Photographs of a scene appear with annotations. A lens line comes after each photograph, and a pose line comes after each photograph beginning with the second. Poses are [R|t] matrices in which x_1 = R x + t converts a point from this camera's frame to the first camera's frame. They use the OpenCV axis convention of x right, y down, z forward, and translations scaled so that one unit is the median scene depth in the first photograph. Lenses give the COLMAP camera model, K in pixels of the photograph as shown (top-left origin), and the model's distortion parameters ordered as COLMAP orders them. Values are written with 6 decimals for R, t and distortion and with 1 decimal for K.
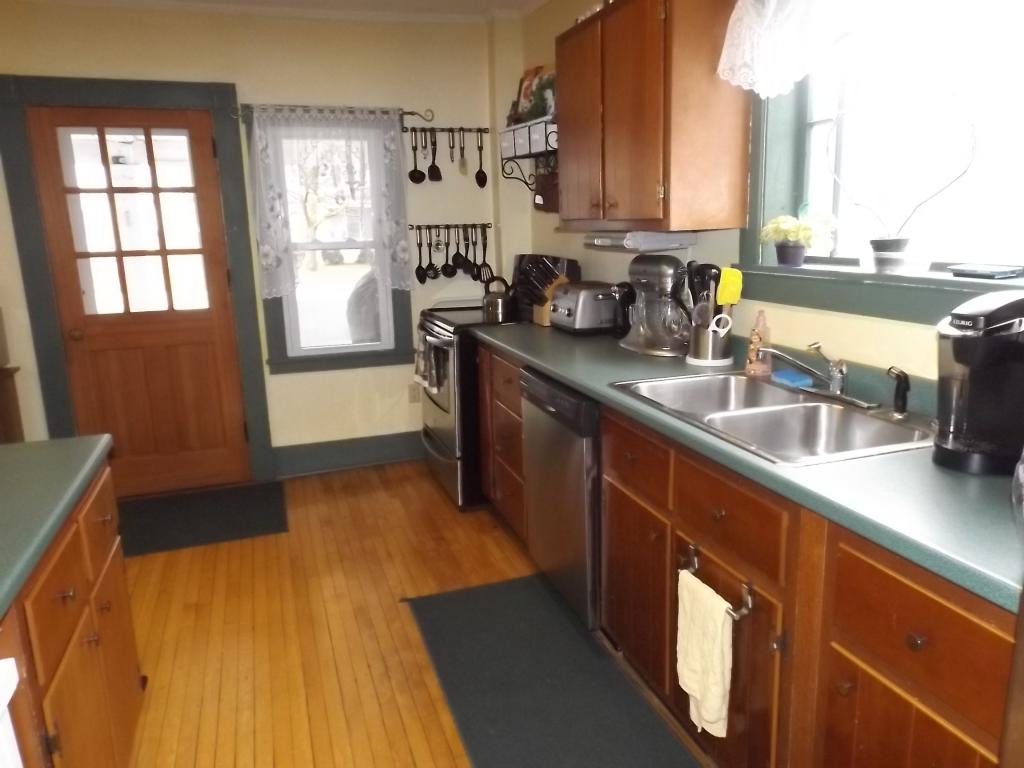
lens RADIAL K [[743.3, 0, 523.1], [0, 743.3, 388.2], [0, 0, 1]] dist [0.012872, -0.004533]
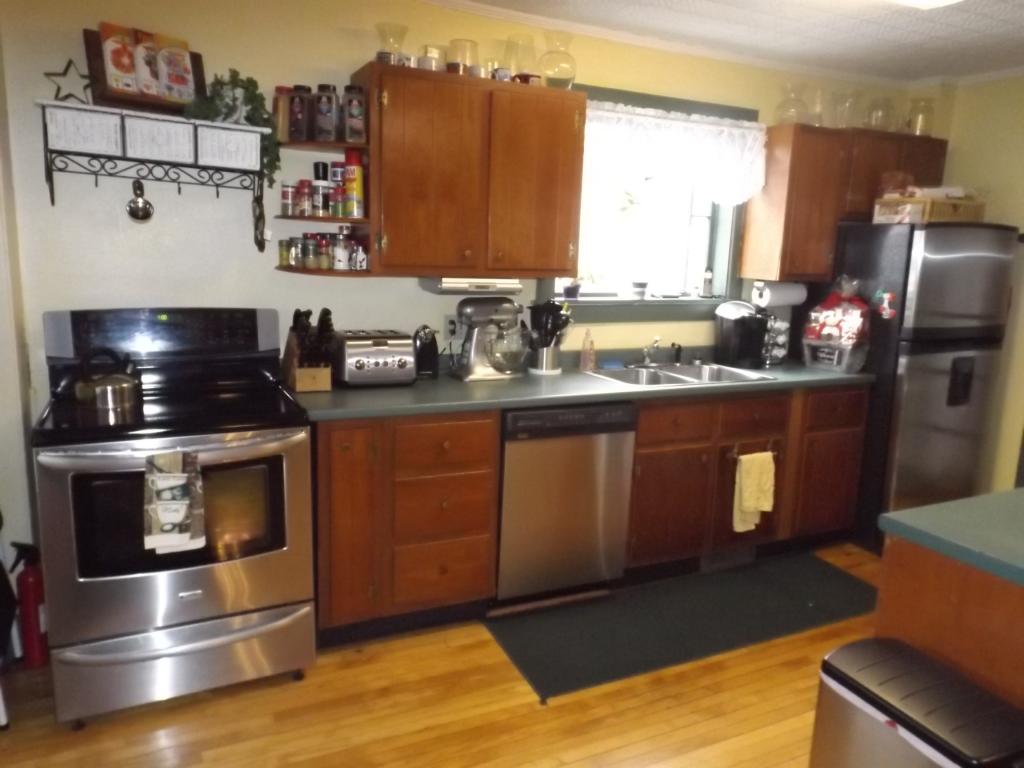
lens RADIAL K [[743.3, 0, 523.1], [0, 743.3, 388.2], [0, 0, 1]] dist [0.012872, -0.004533]
pose [[-0.138956, -0.165332, 0.976400, -1.217757], [0.182230, 0.964859, 0.189312, -0.306349], [-0.973388, 0.204235, -0.103944, 1.340560]]
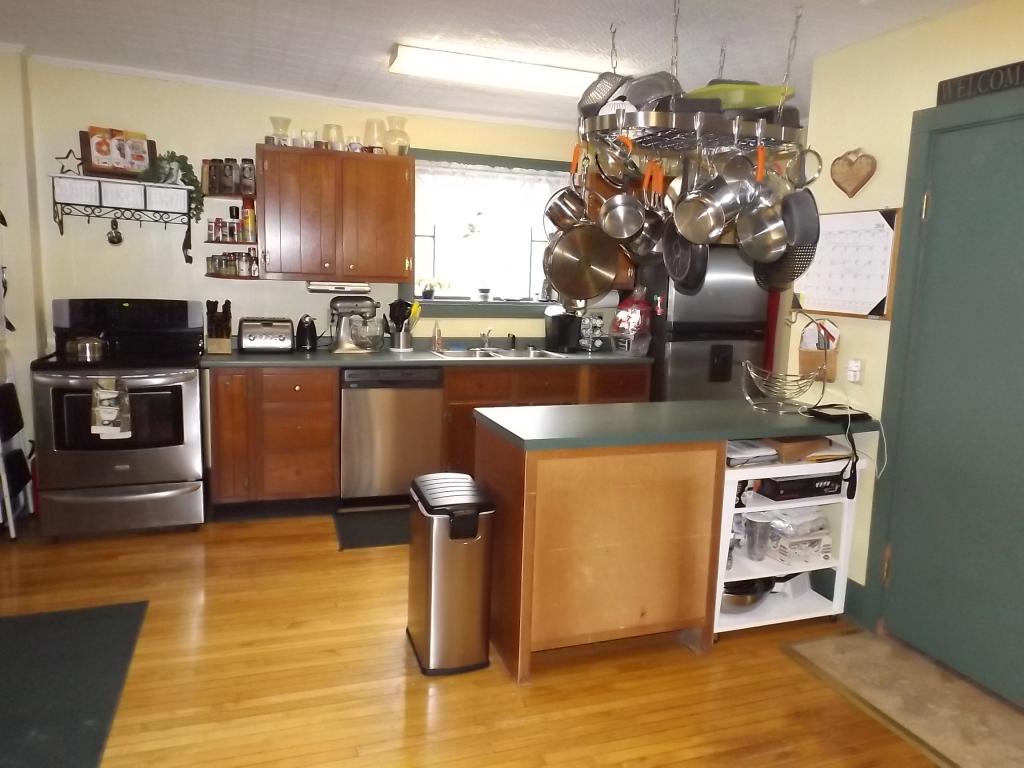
lens RADIAL K [[743.3, 0, 523.1], [0, 743.3, 388.2], [0, 0, 1]] dist [0.012872, -0.004533]
pose [[-0.030828, -0.130279, 0.990998, -1.892885], [0.182662, 0.974038, 0.133732, -0.157563], [-0.982692, 0.185140, -0.006231, 0.814345]]
